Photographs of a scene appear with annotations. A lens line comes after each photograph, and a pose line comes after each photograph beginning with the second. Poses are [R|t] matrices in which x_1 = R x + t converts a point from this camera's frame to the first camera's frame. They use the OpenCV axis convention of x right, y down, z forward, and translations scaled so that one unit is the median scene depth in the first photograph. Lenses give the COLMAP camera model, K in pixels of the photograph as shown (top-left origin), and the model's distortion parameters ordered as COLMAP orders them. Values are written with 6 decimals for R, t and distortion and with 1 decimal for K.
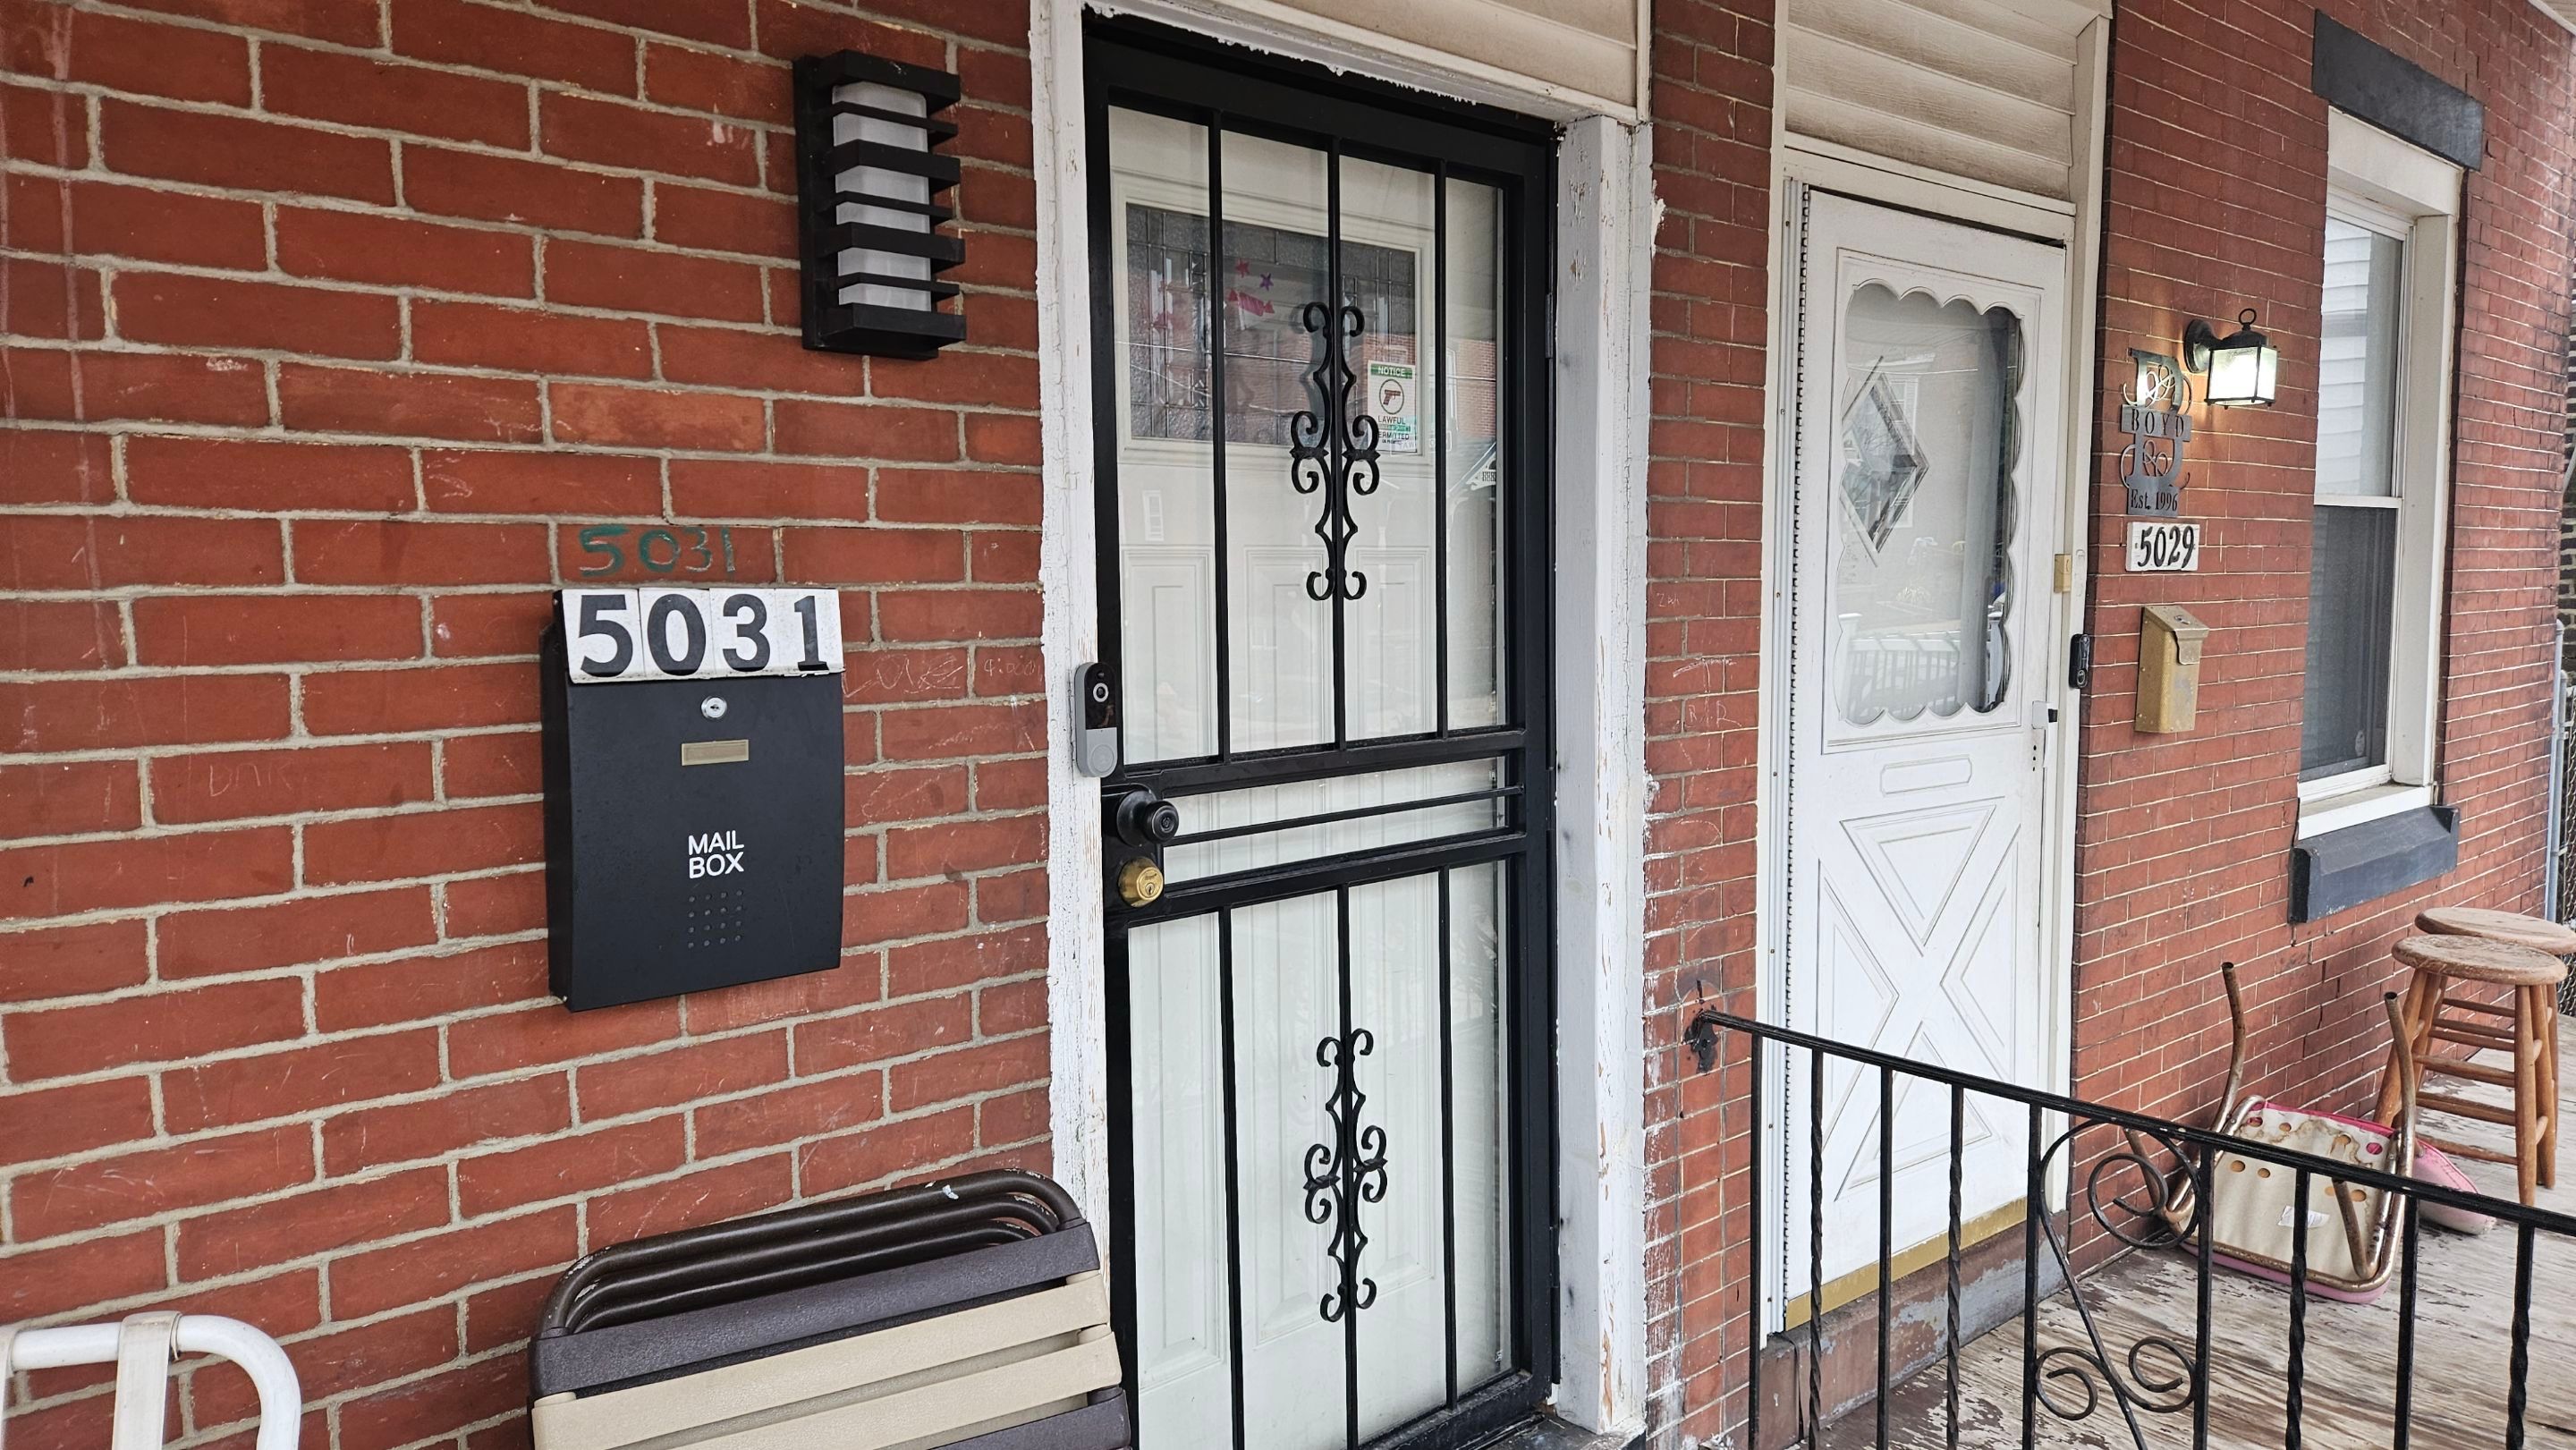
lens RADIAL K [[1705.7, 0, 1284.7], [0, 1705.7, 710.2], [0, 0, 1]] dist [0.091458, -0.082569]
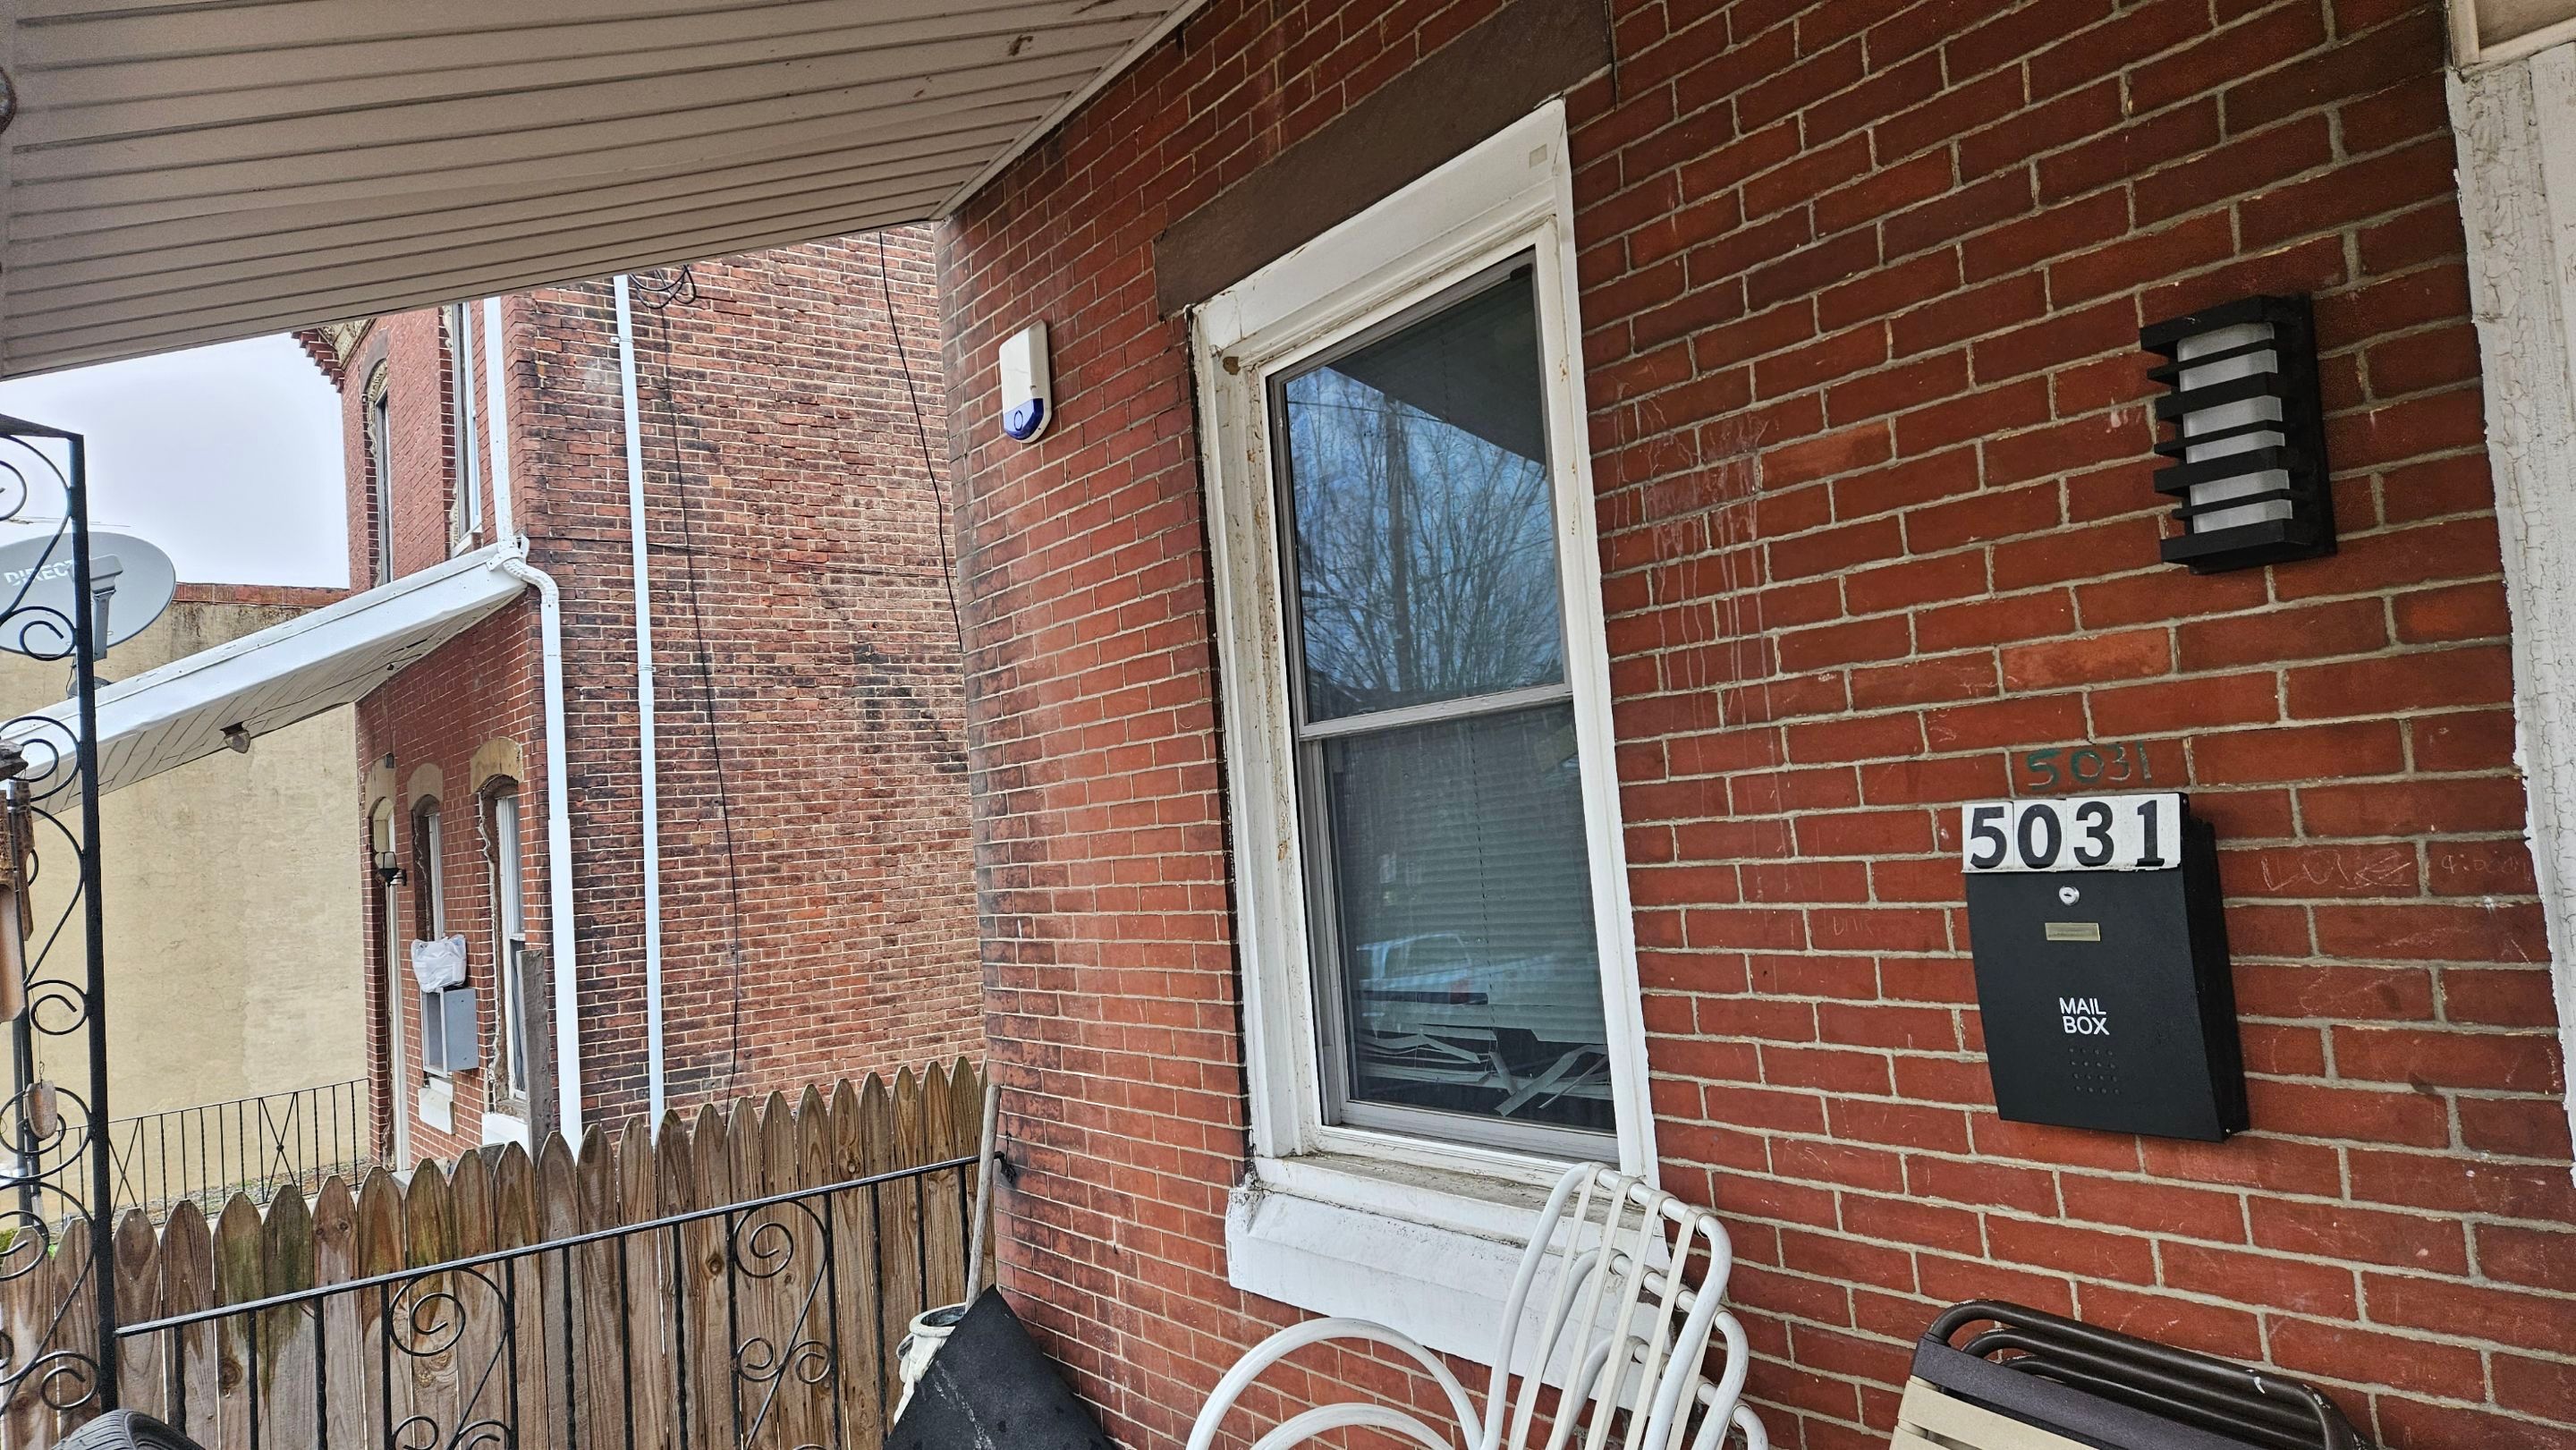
lens RADIAL K [[1700.4, 0, 1262.4], [0, 1700.4, 727.3], [0, 0, 1]] dist [0.093282, -0.081811]
pose [[-0.086920, -0.051034, -0.994907, 0.857259], [-0.006205, 0.998695, -0.050686, -0.049448], [0.996196, 0.001767, -0.087123, 0.477290]]
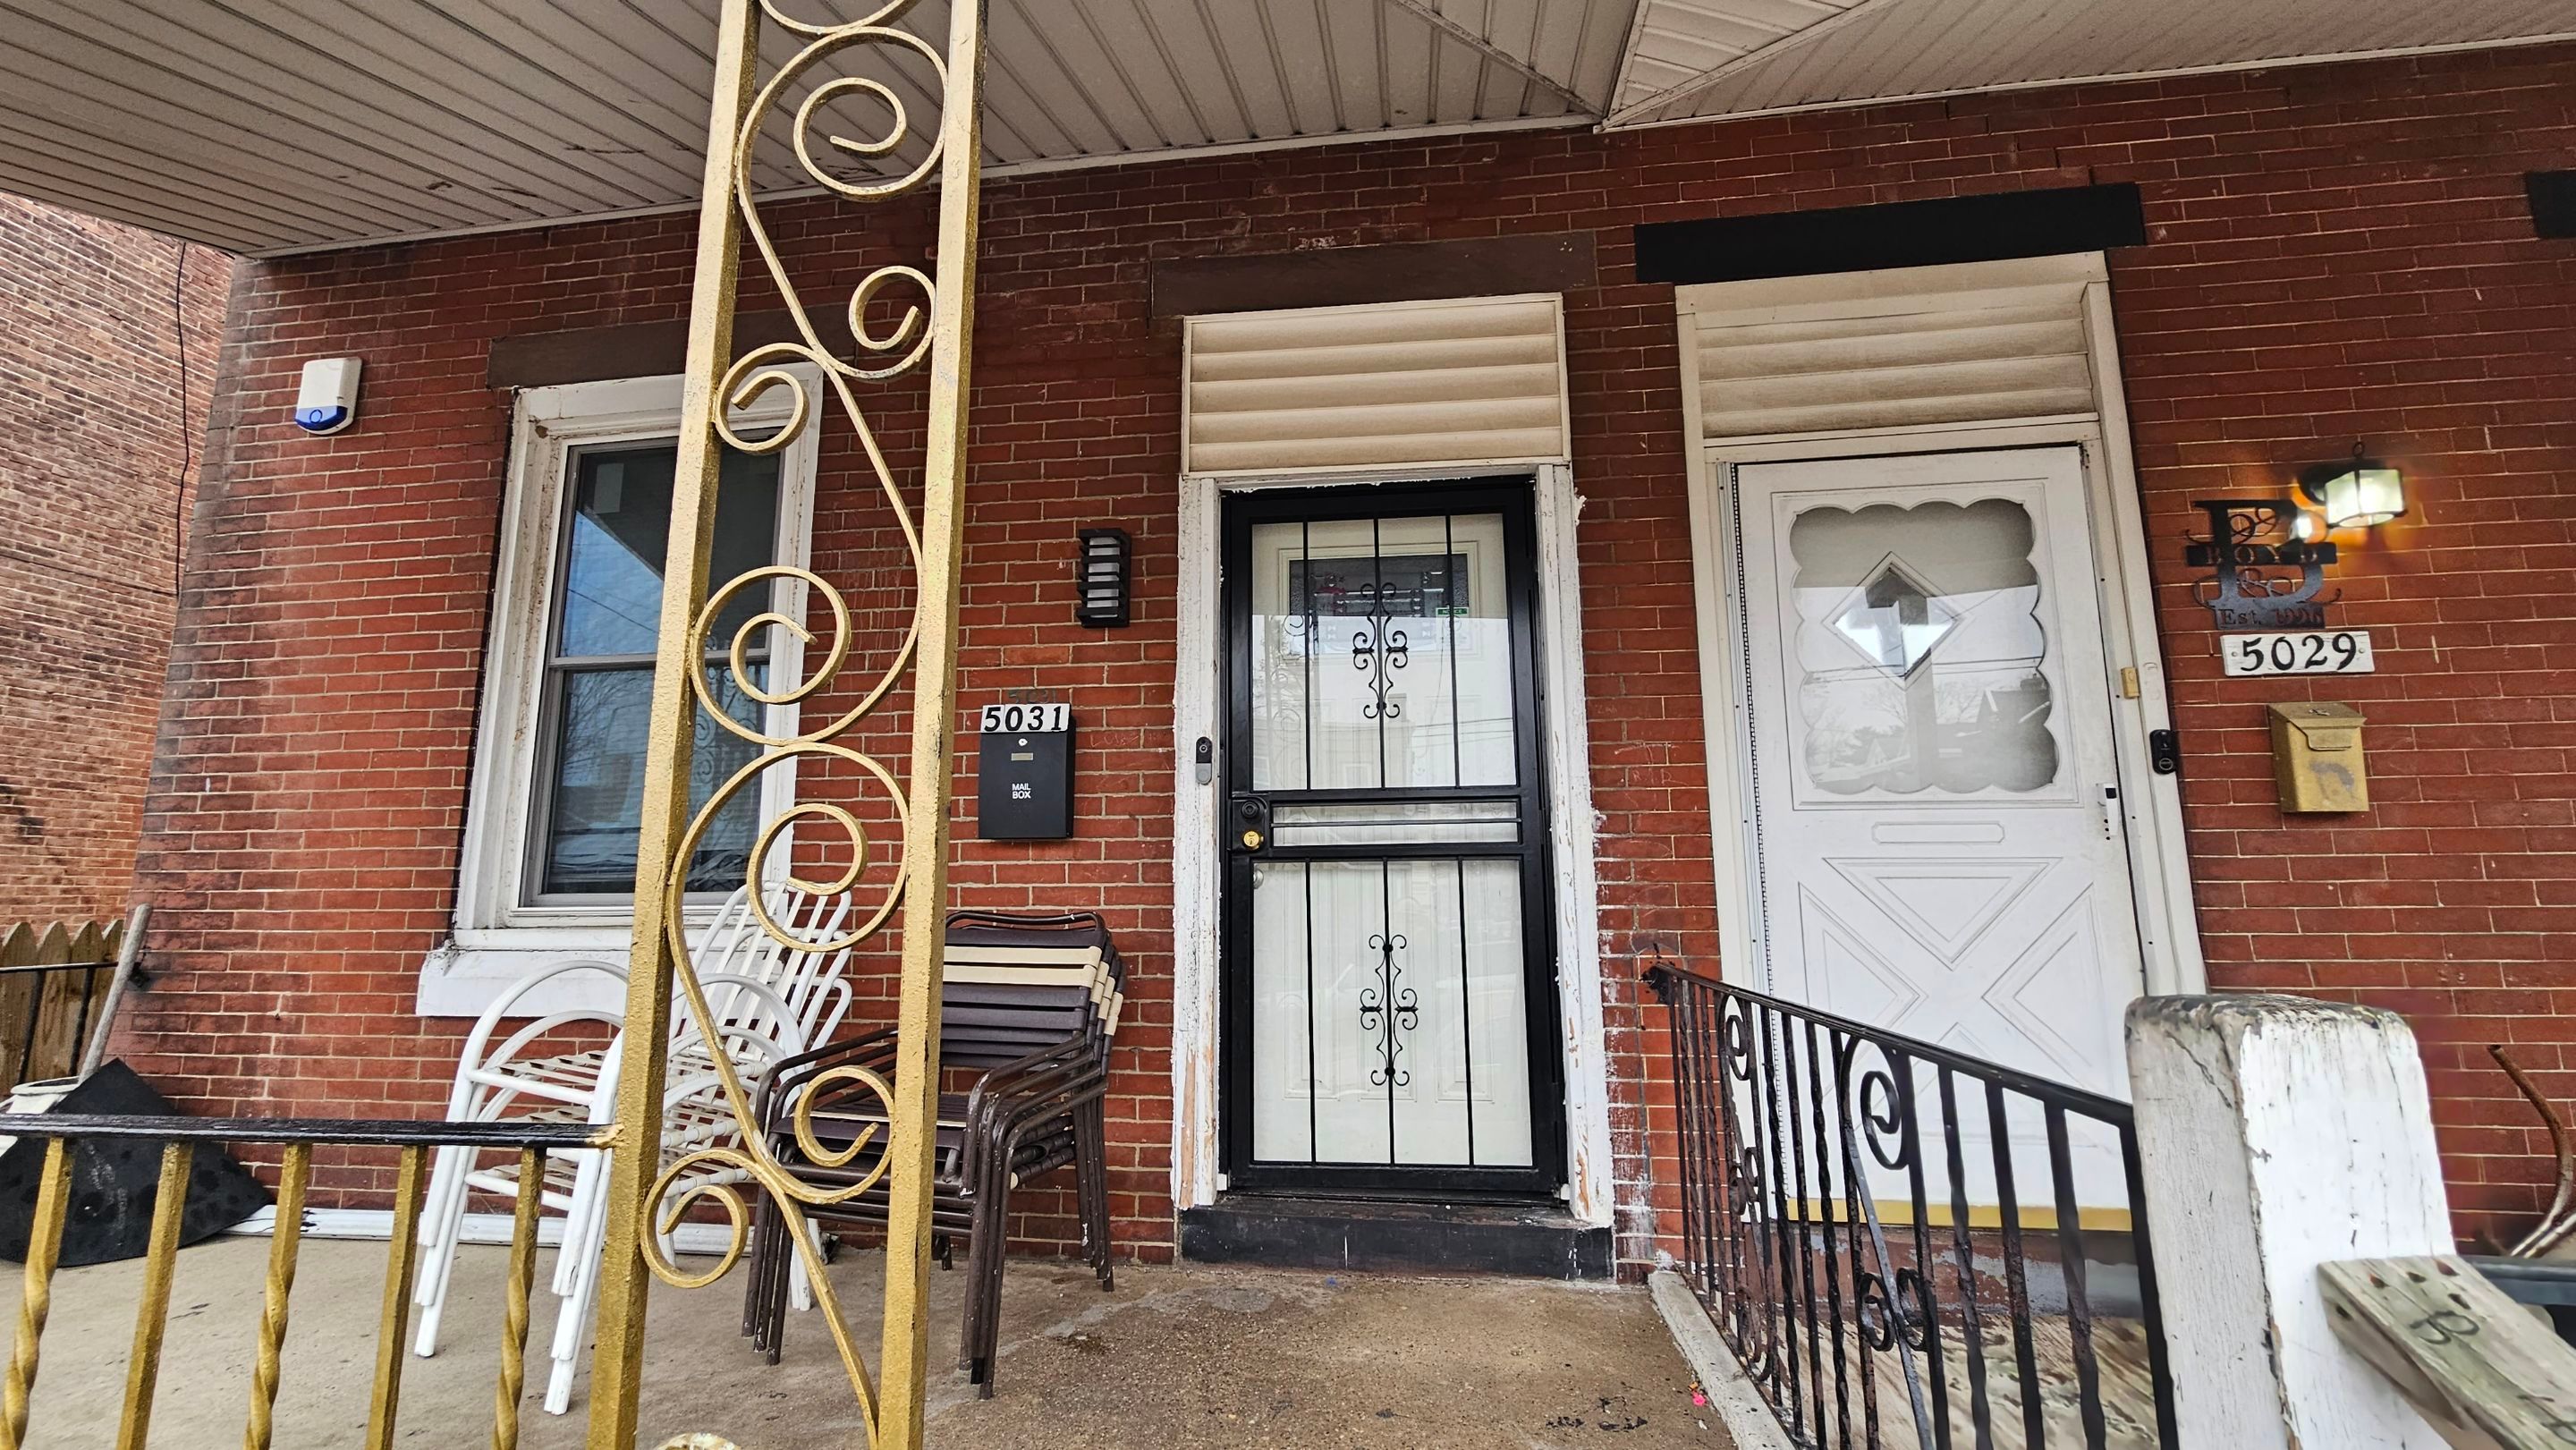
lens RADIAL K [[1055.8, 0, 1287.2], [0, 1055.8, 727.4], [0, 0, 1]] dist [-0.002221, 0.000586]
pose [[0.666762, -0.115957, -0.736195, 1.215894], [-0.060062, 0.976248, -0.208165, 0.298750], [0.742847, 0.183014, 0.643960, 0.126541]]
